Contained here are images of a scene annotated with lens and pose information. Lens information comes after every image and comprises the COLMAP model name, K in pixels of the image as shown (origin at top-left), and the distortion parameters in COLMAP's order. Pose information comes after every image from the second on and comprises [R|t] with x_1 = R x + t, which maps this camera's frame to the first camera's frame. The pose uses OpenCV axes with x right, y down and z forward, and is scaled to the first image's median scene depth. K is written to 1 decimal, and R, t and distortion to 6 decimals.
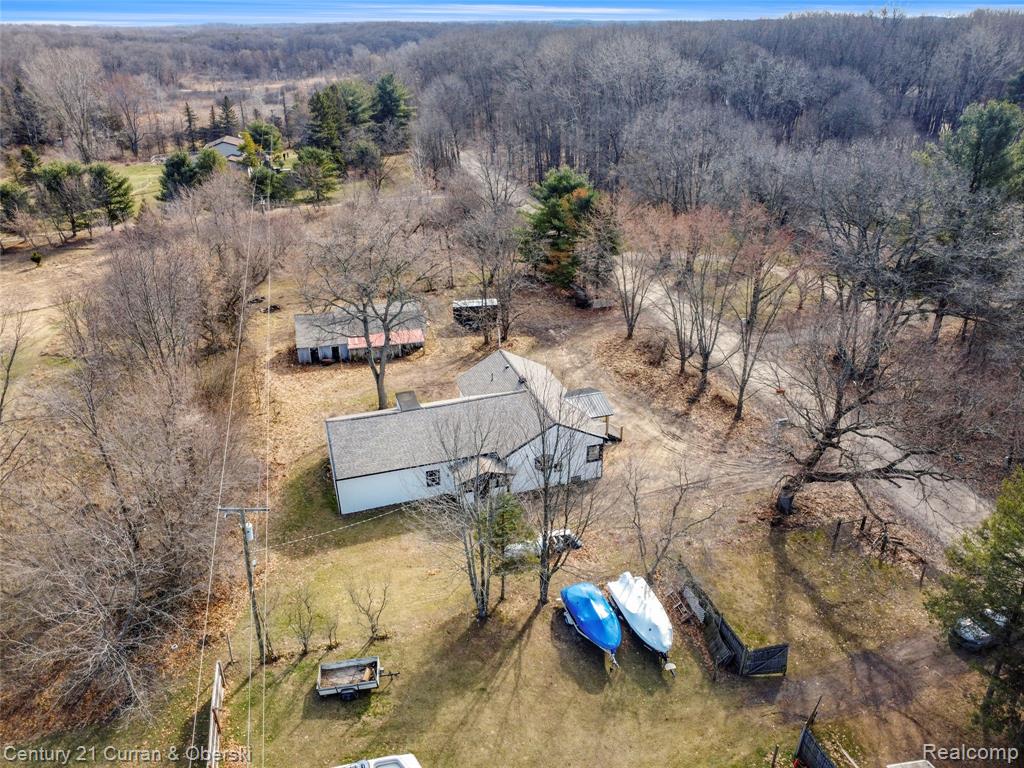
lens RADIAL K [[741.1, 0, 512.0], [0, 741.1, 384.0], [0, 0, 1]] dist [-0.033412, 0.009134]
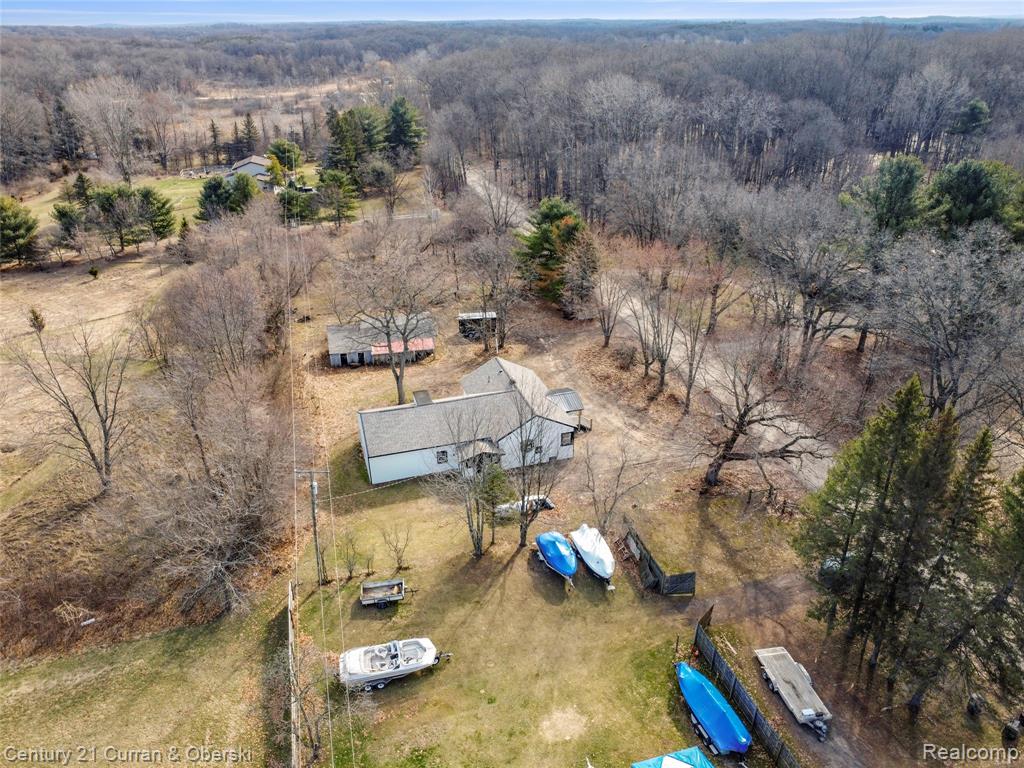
lens RADIAL K [[741.1, 0, 512.0], [0, 741.1, 384.0], [0, 0, 1]] dist [-0.033412, 0.009134]
pose [[0.999948, 0.004192, -0.009255, 0.022572], [-0.004172, 0.999989, 0.002224, -0.003880], [0.009264, -0.002186, 0.999955, -0.245293]]
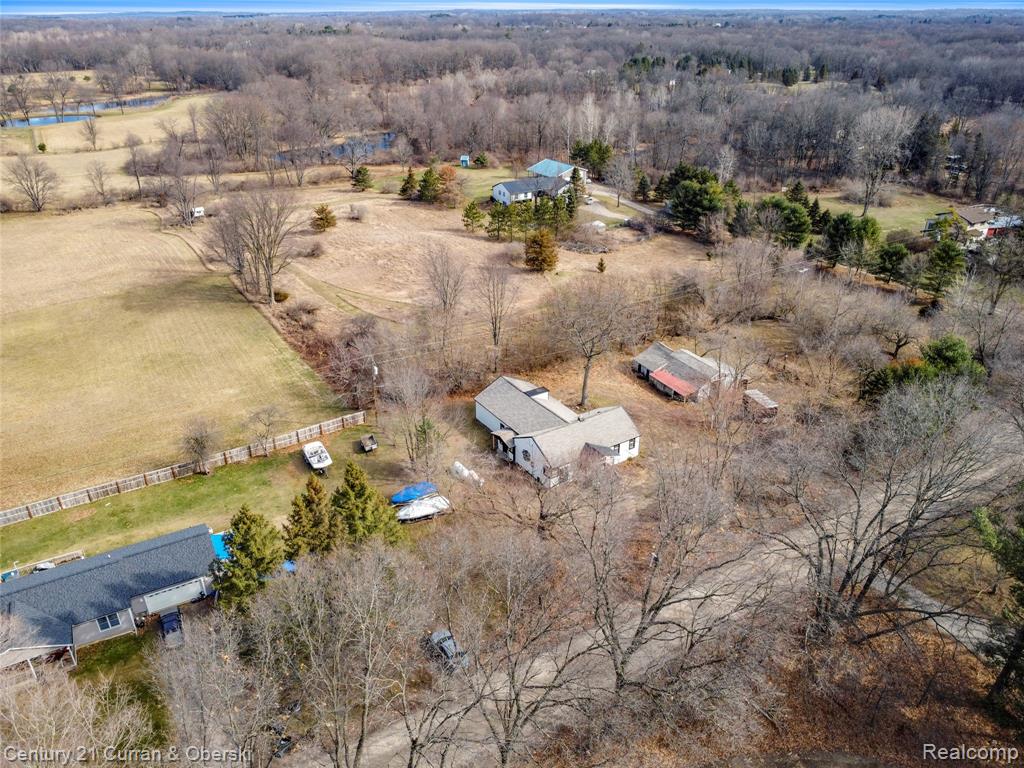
lens RADIAL K [[738.7, 0, 512.0], [0, 738.7, 384.0], [0, 0, 1]] dist [-0.016749, -0.033720]
pose [[0.255141, 0.445879, -0.857960, 1.157271], [-0.425412, 0.848595, 0.314502, -0.448122], [0.868290, 0.284745, 0.406193, 0.220862]]
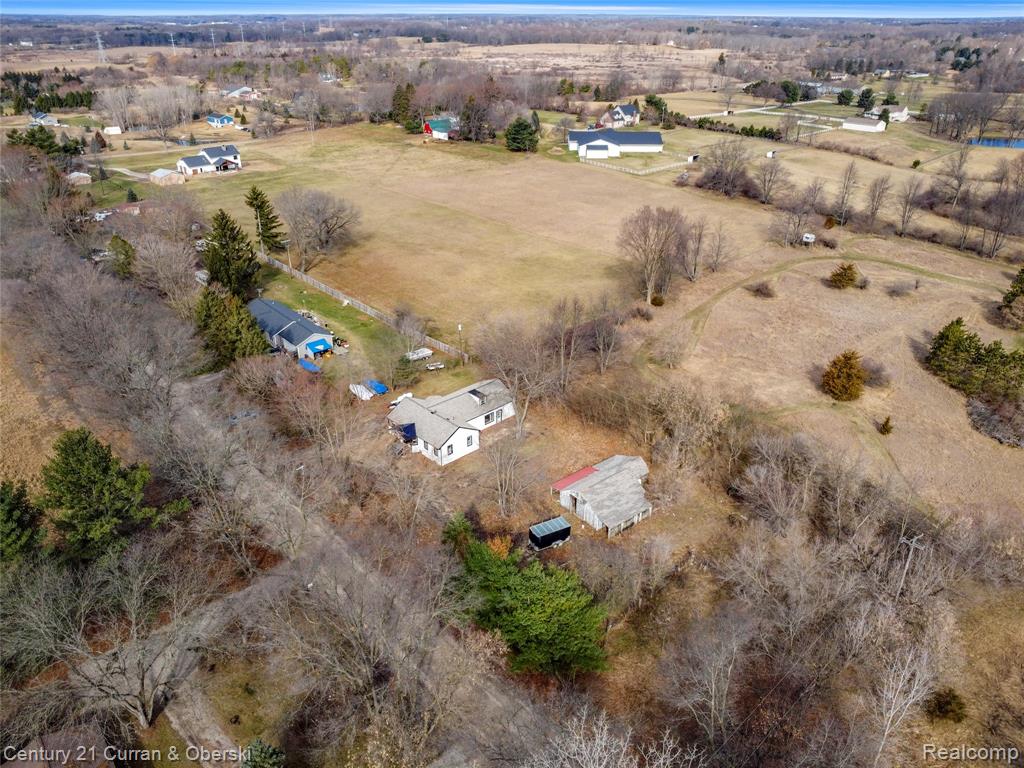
lens RADIAL K [[741.1, 0, 512.0], [0, 741.1, 384.0], [0, 0, 1]] dist [-0.033412, 0.009134]
pose [[-0.899430, 0.199765, -0.388742, 0.527601], [-0.191923, 0.618578, 0.761923, -1.448891], [0.392673, 0.759905, -0.518028, 1.876629]]
